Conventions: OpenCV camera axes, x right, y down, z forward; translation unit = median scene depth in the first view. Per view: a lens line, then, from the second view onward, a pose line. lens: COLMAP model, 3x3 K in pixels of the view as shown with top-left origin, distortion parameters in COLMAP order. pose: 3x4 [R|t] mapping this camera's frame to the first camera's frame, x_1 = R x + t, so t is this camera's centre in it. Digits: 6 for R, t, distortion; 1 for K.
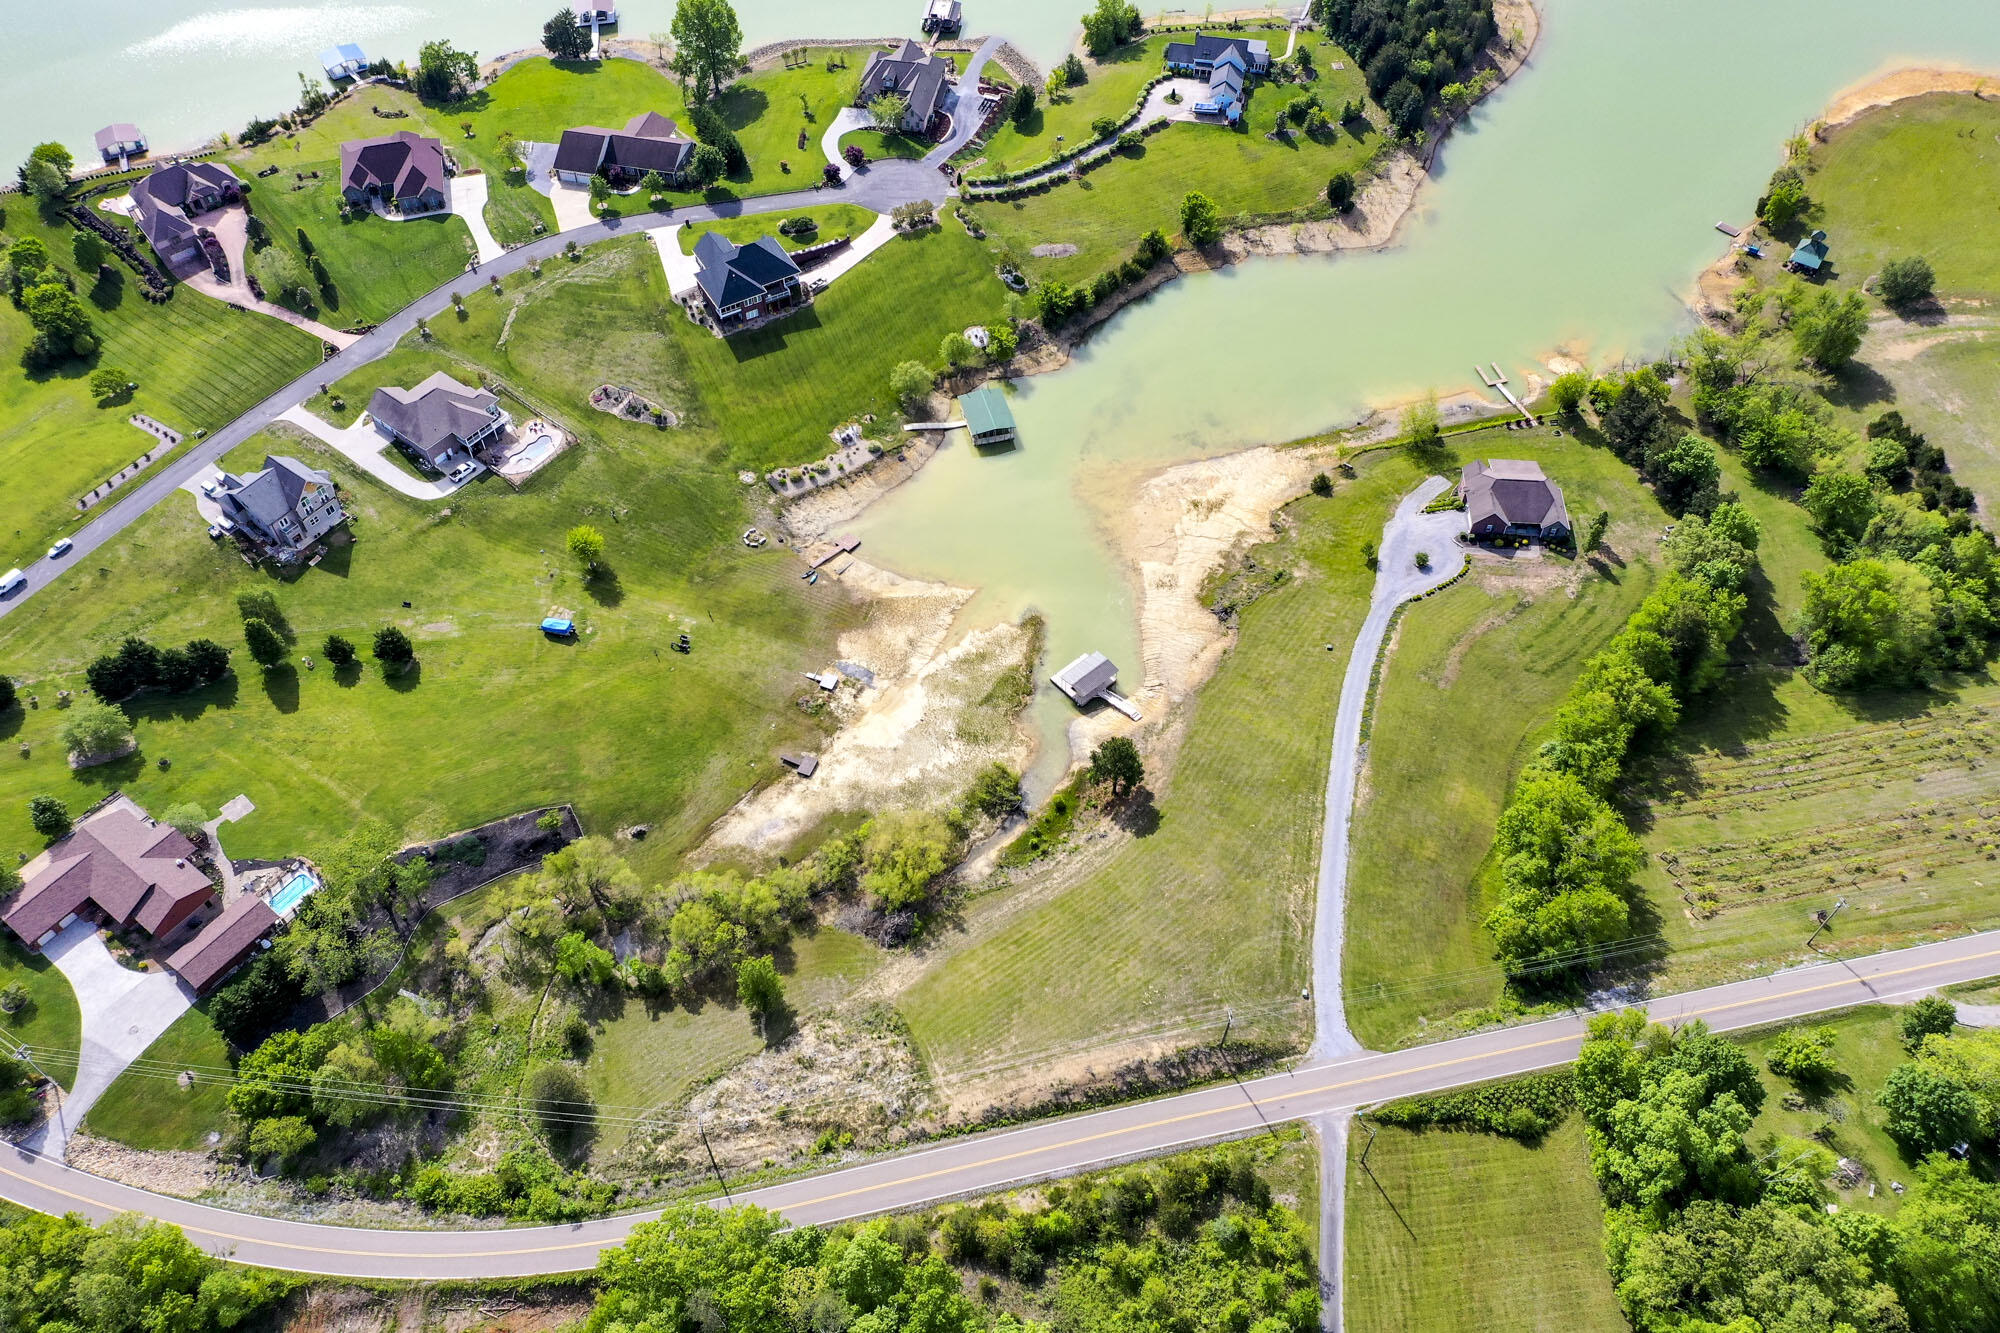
lens RADIAL K [[1562.8, 0, 996.4], [0, 1562.8, 671.8], [0, 0, 1]] dist [-0.006520, -0.001370]
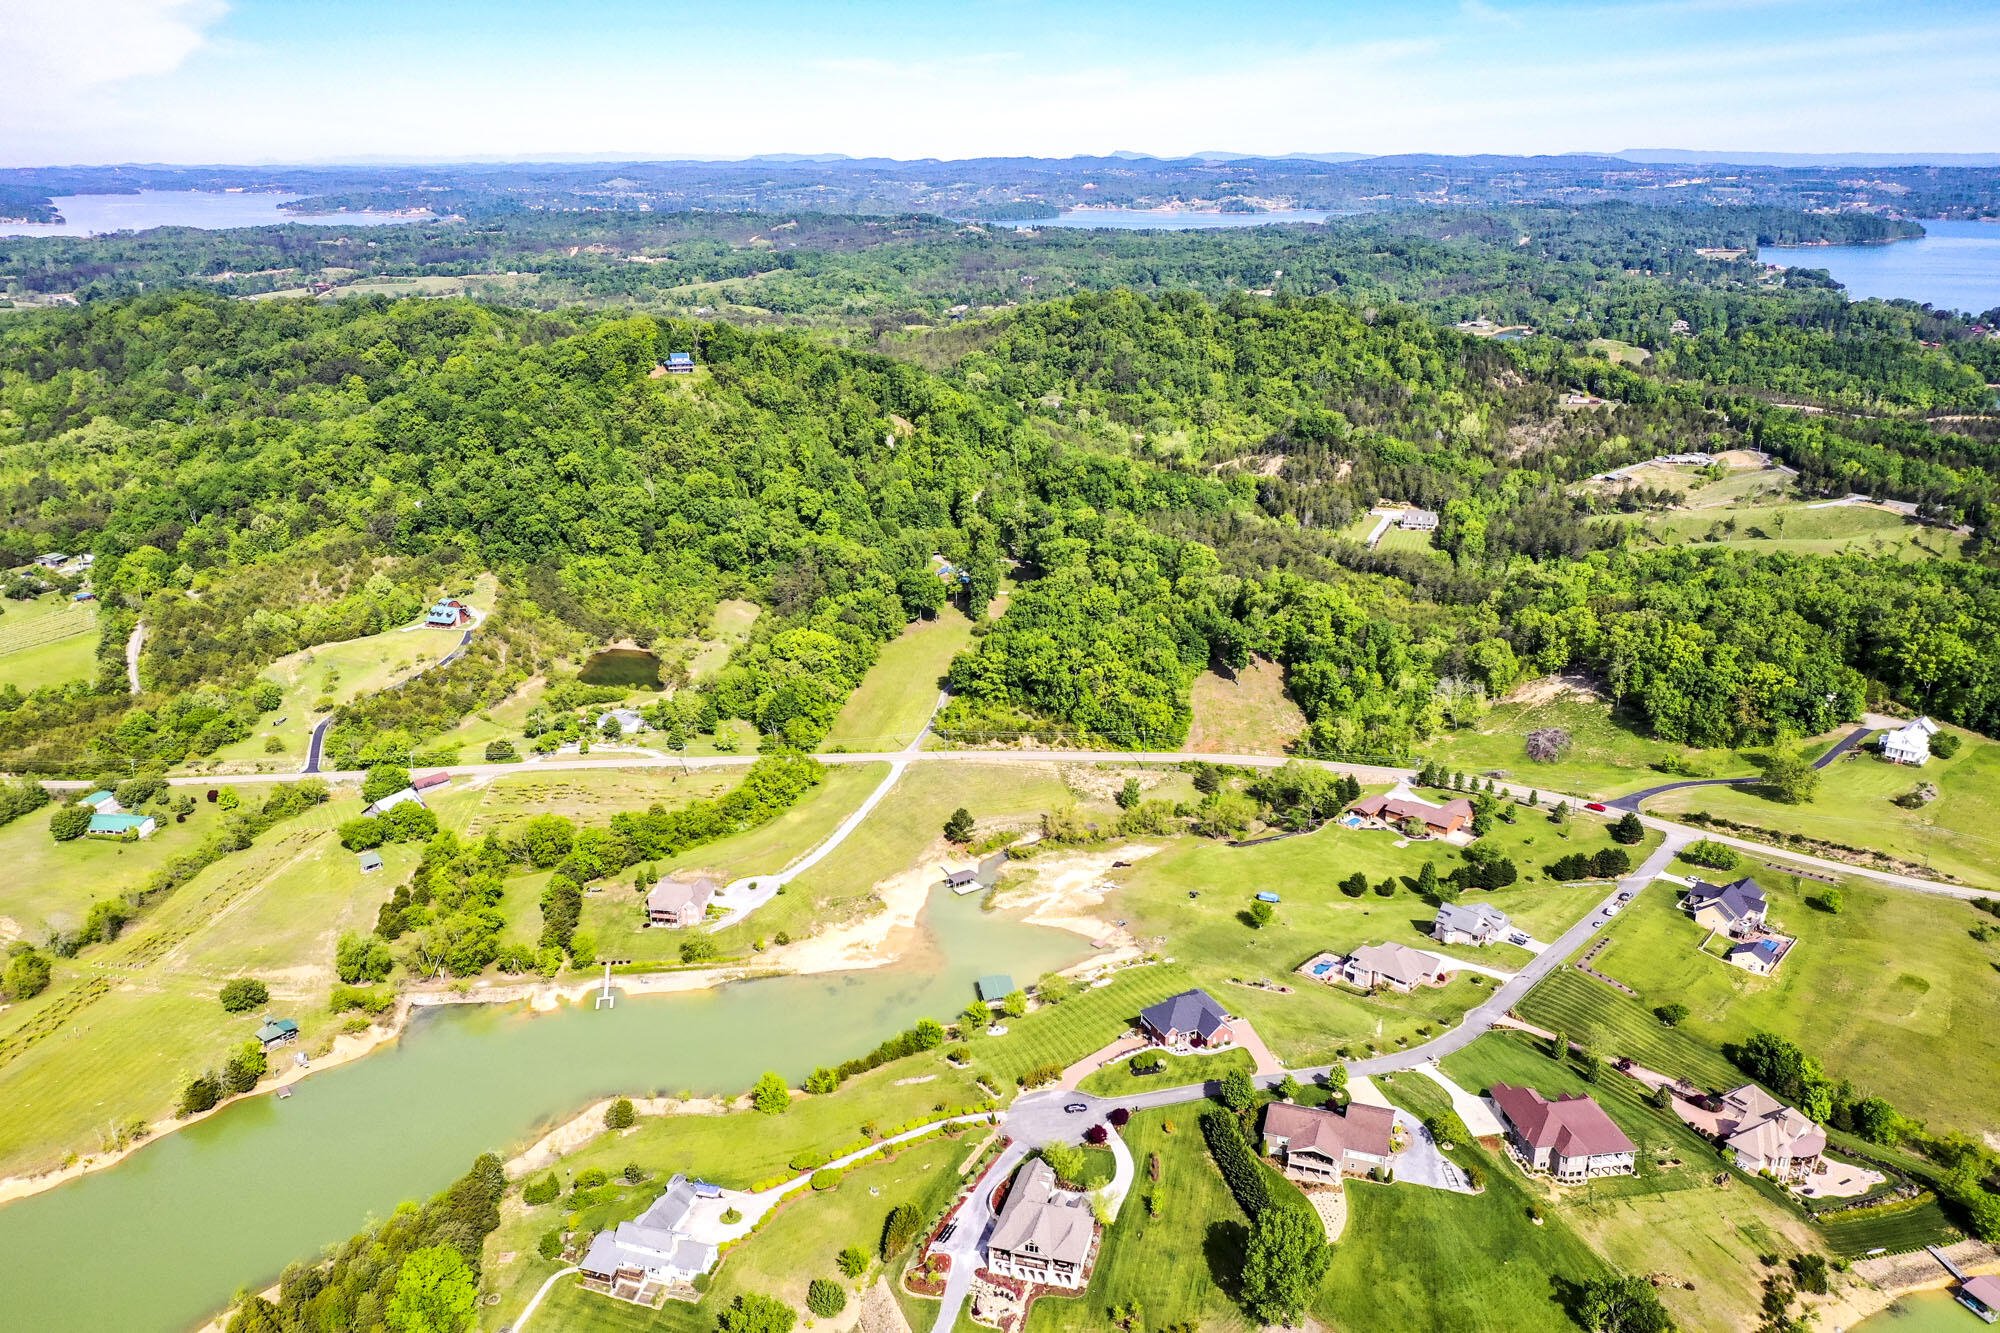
lens RADIAL K [[1562.8, 0, 996.4], [0, 1562.8, 671.8], [0, 0, 1]] dist [-0.006520, -0.001370]
pose [[-0.994549, -0.034102, 0.098537, -0.157383], [0.080902, 0.343817, 0.935545, -1.863849], [-0.065782, 0.938417, -0.339184, 1.472011]]
